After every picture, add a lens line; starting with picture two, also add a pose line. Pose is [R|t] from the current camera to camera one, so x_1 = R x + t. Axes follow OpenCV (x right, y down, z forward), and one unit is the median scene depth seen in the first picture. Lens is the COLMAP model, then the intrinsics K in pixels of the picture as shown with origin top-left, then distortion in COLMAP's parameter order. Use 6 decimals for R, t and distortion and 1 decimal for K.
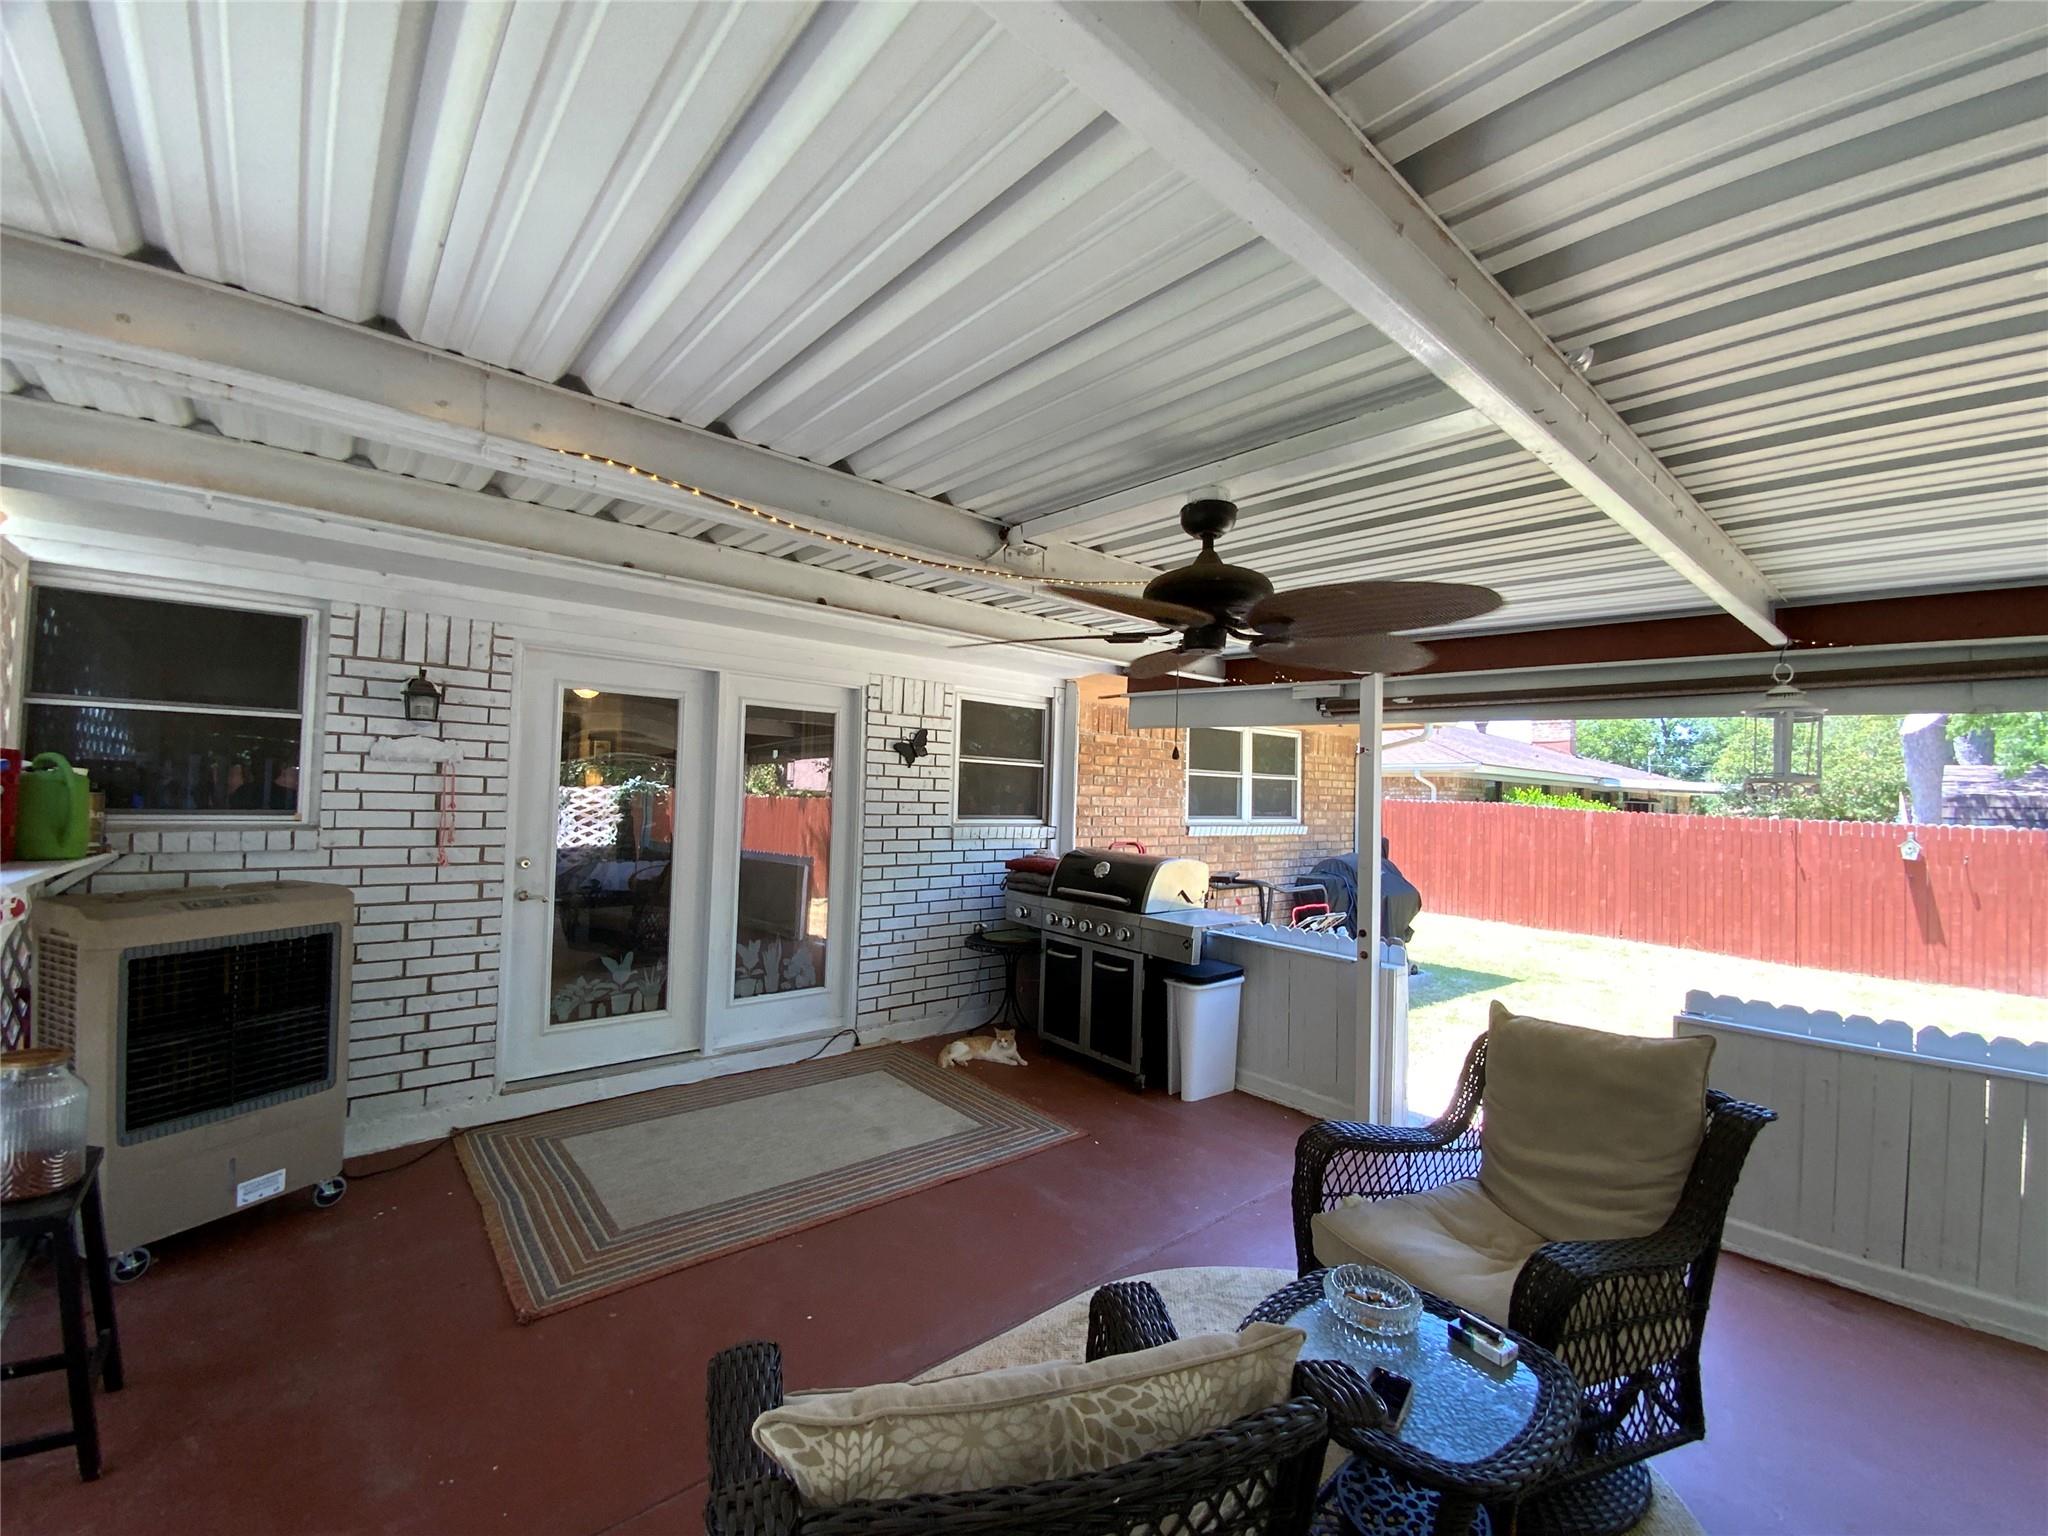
lens RADIAL K [[839.3, 0, 1028.2], [0, 839.3, 761.1], [0, 0, 1]] dist [0.013648, -0.006339]
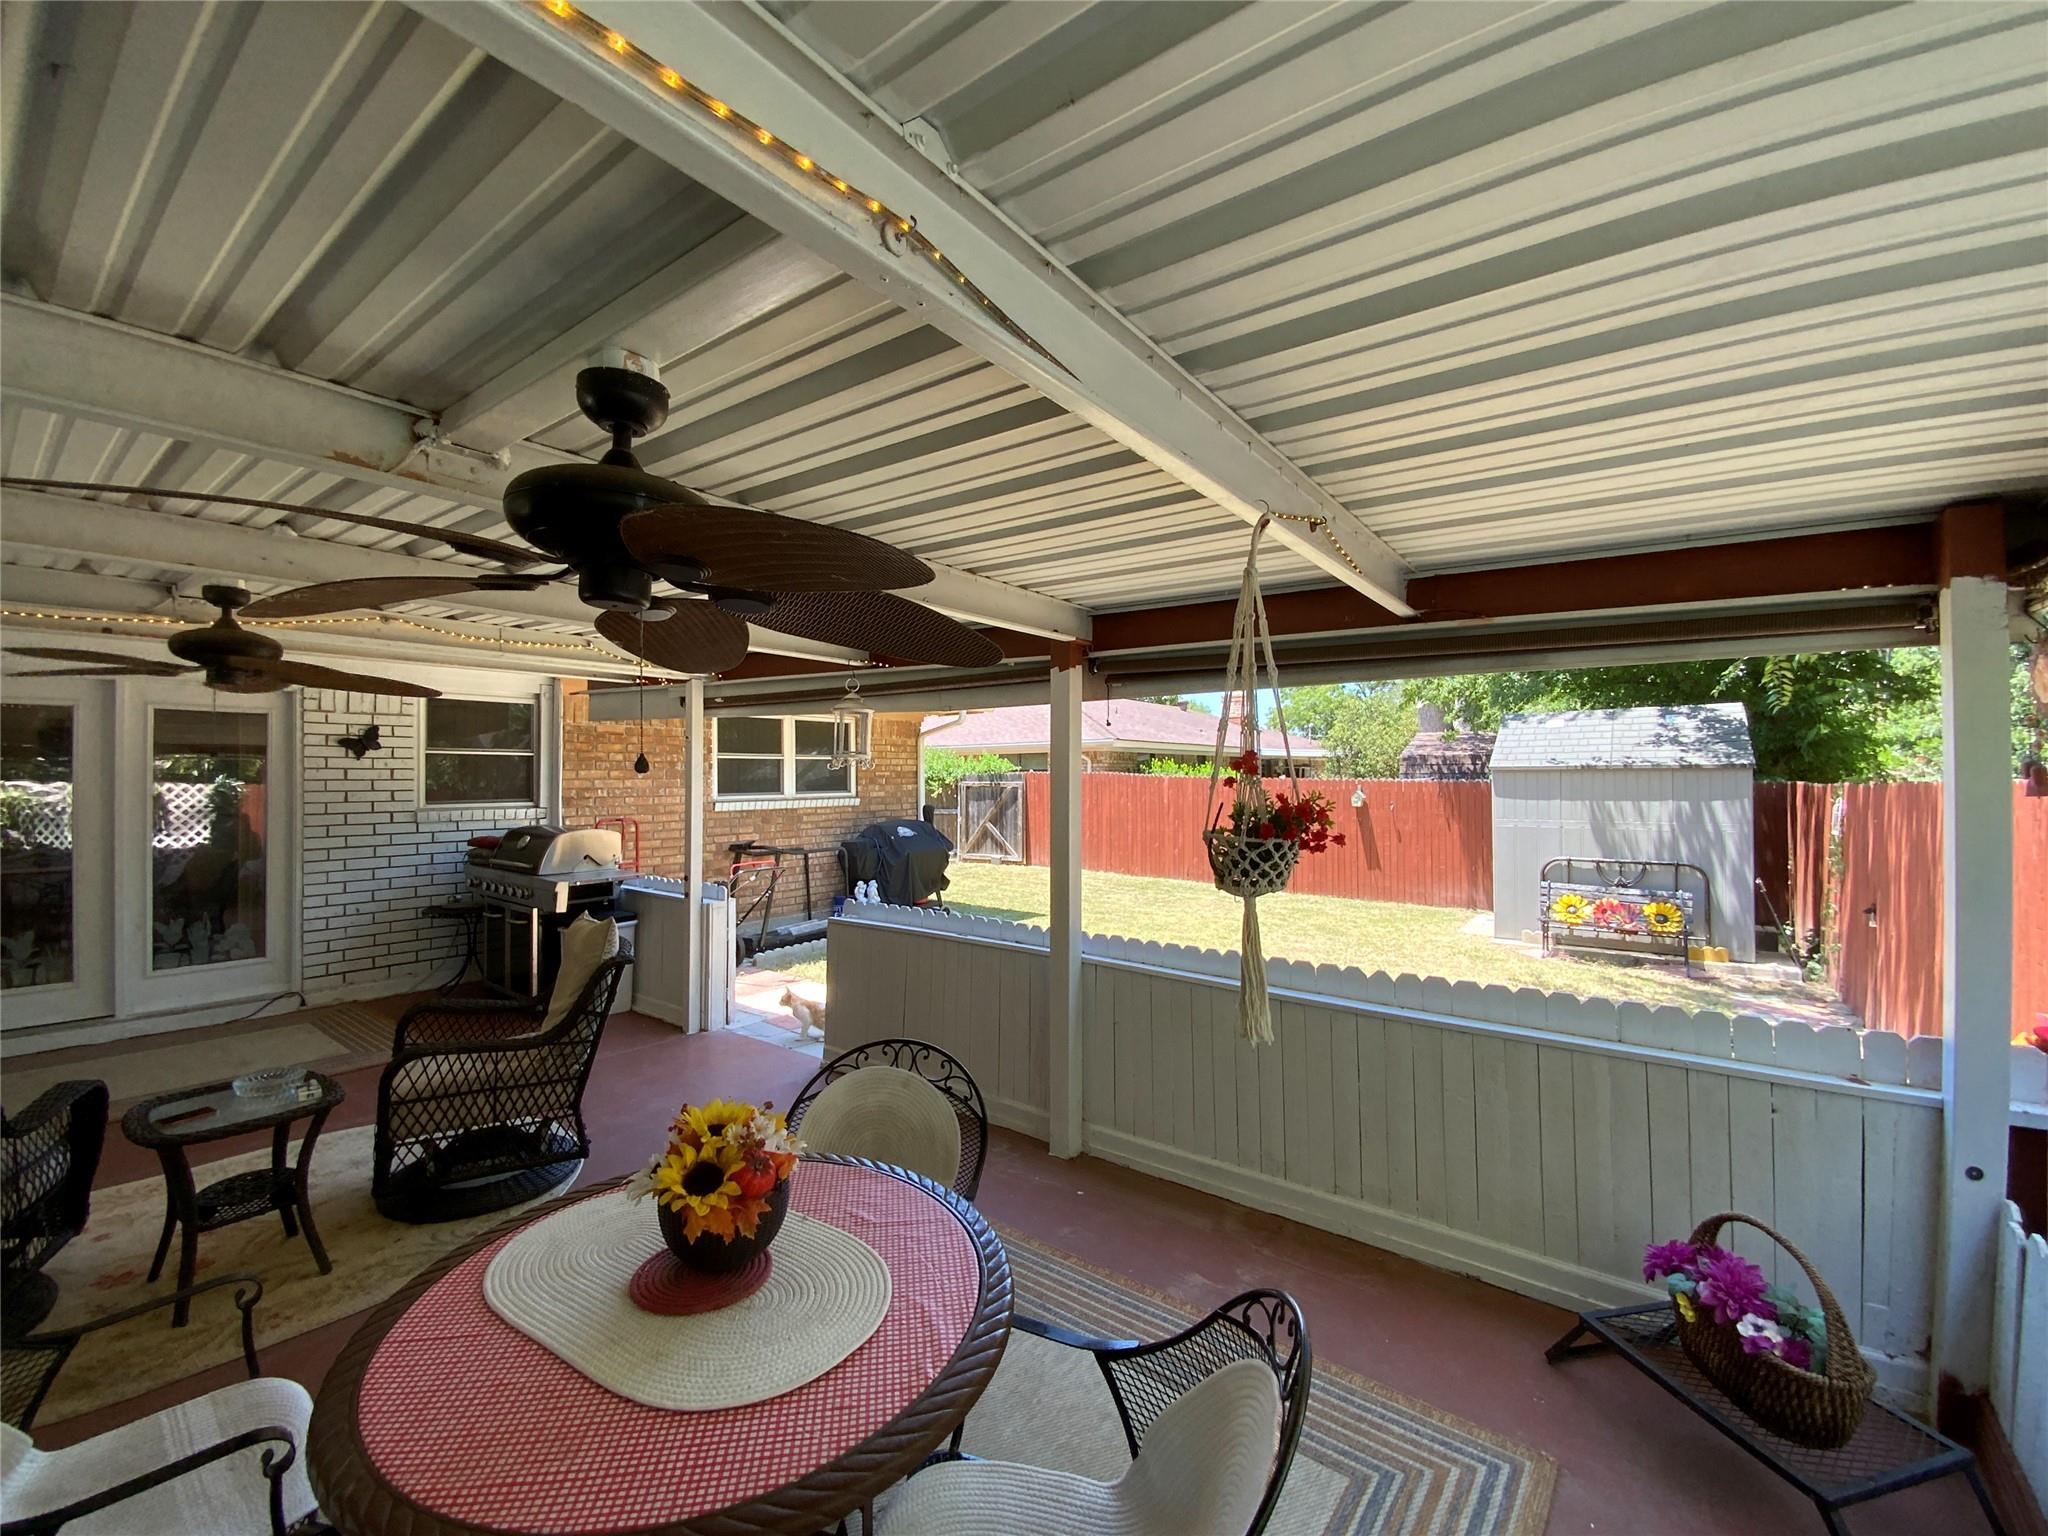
lens RADIAL K [[839.3, 0, 1014.7], [0, 839.3, 776.1], [0, 0, 1]] dist [0.013648, -0.006339]
pose [[0.978562, -0.030950, 0.203612, 0.497795], [0.022106, 0.998717, 0.045566, -0.003258], [-0.204761, -0.040088, 0.977991, -0.294652]]
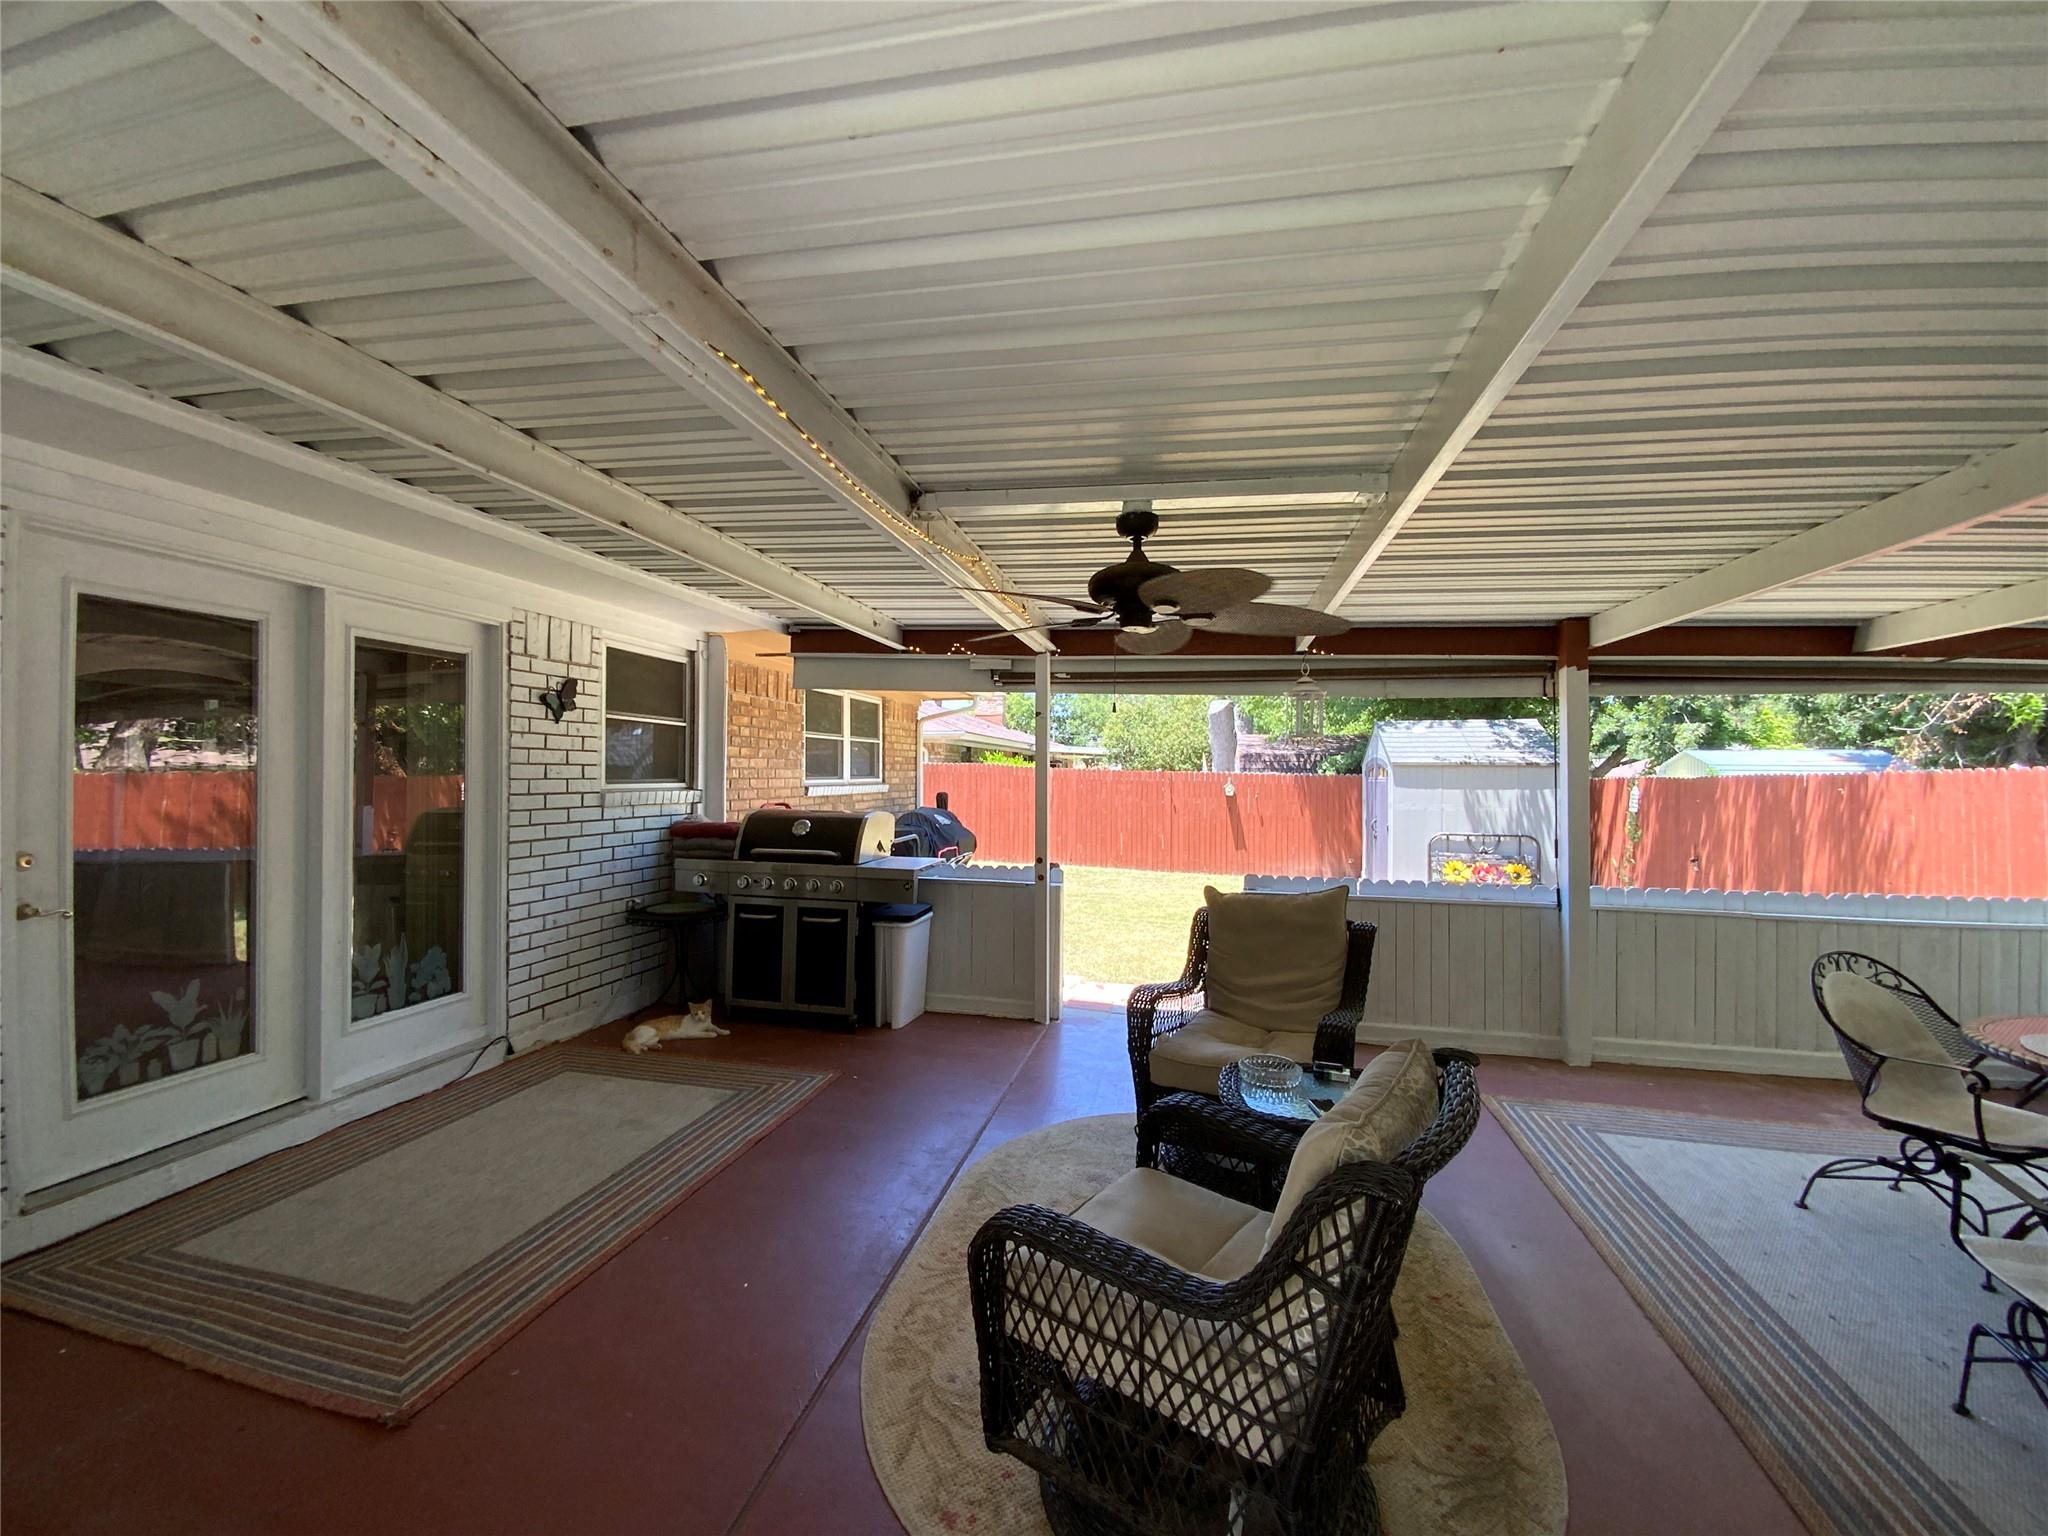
lens RADIAL K [[839.3, 0, 1033.5], [0, 839.3, 773.1], [0, 0, 1]] dist [0.013648, -0.006339]
pose [[0.798174, -0.020047, 0.602093, -0.276929], [-0.011698, 0.998742, 0.048761, 0.010741], [-0.602313, -0.045963, 0.796935, 0.026089]]
